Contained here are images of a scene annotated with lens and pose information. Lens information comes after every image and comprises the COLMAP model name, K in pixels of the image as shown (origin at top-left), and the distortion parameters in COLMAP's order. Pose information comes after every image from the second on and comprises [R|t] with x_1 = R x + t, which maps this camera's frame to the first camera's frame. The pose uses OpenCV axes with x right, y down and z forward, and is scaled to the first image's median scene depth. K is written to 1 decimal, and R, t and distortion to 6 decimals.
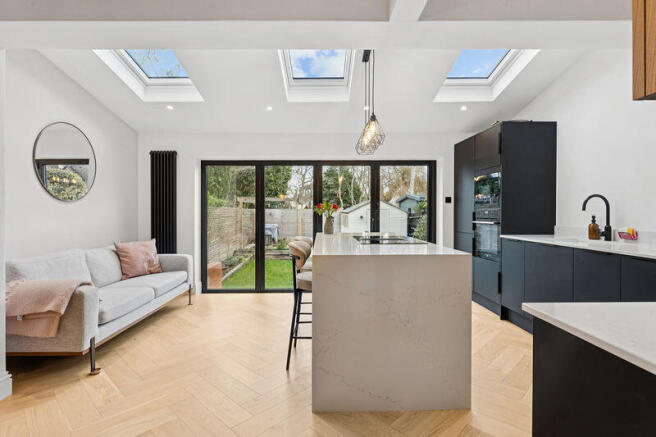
lens RADIAL K [[336.6, 0, 326.3], [0, 336.6, 215.6], [0, 0, 1]] dist [0.002671, 0.000228]
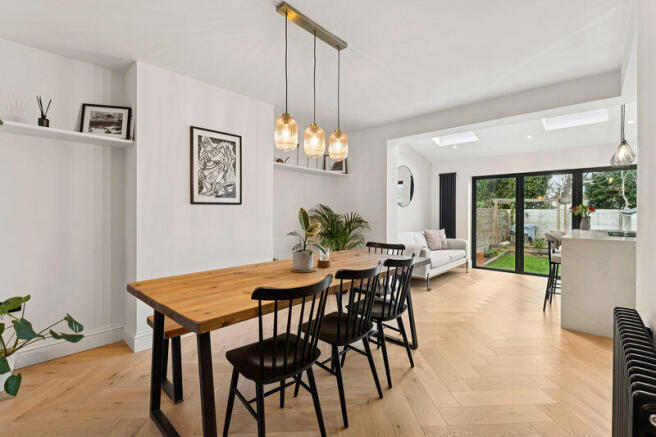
lens RADIAL K [[299.5, 0, 327.5], [0, 299.5, 212.8], [0, 0, 1]] dist [0.002073, 0.000370]
pose [[0.732883, 0.003798, -0.680345, 0.051348], [-0.008564, 0.999957, -0.003643, 0.001932], [0.680301, 0.008496, 0.732883, -0.386602]]
